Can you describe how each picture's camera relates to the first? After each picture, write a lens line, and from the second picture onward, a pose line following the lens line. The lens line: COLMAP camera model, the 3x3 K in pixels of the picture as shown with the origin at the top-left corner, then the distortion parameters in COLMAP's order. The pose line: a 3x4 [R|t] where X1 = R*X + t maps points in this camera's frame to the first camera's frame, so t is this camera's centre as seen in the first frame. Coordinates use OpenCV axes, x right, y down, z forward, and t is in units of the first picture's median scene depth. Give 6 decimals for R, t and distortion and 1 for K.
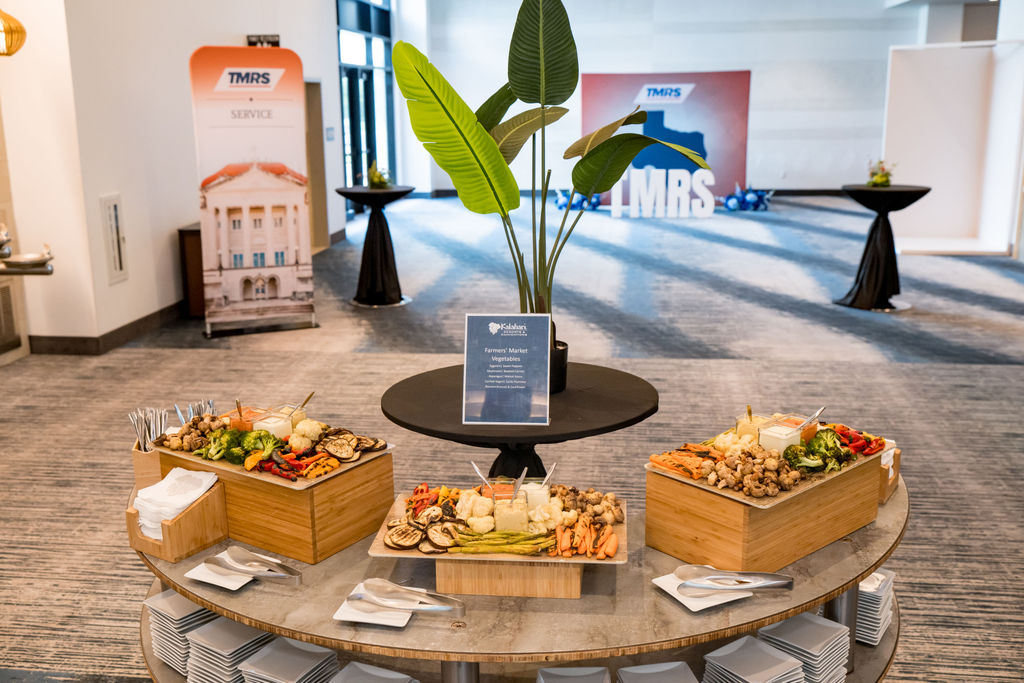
lens RADIAL K [[1025.5, 0, 509.2], [0, 1025.5, 343.6], [0, 0, 1]] dist [-0.003290, 0.000000]
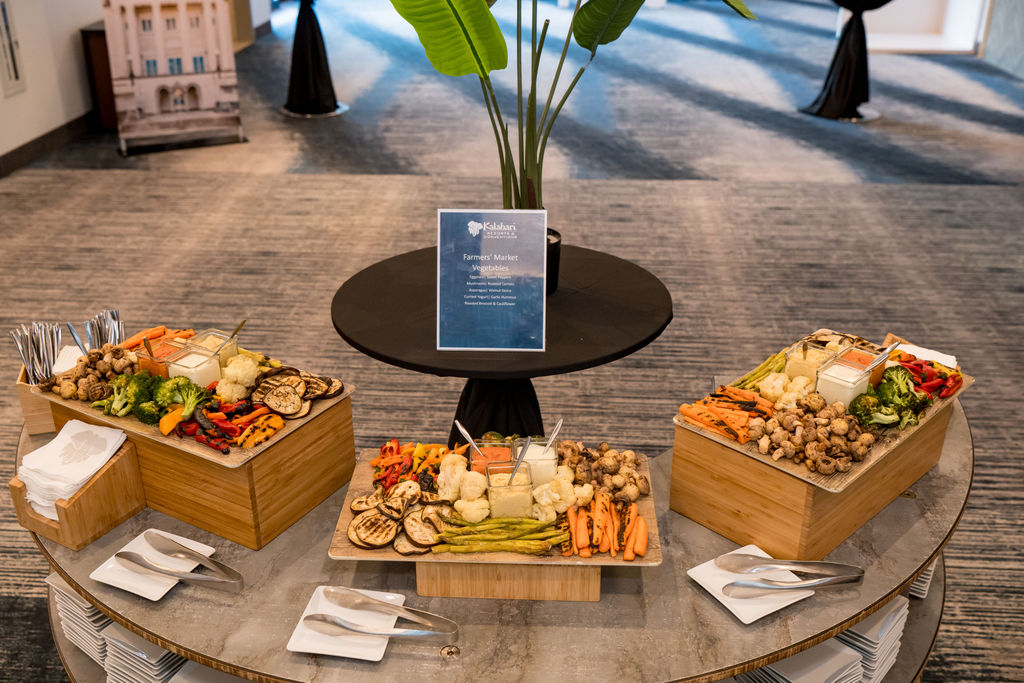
lens RADIAL K [[1025.5, 0, 514.7], [0, 1025.5, 339.6], [0, 0, 1]] dist [-0.003290, 0.000000]
pose [[0.997822, -0.015698, 0.064071, -0.025090], [0.002701, 0.980181, 0.198084, -0.061015], [-0.065911, -0.197479, 0.978089, 0.150771]]
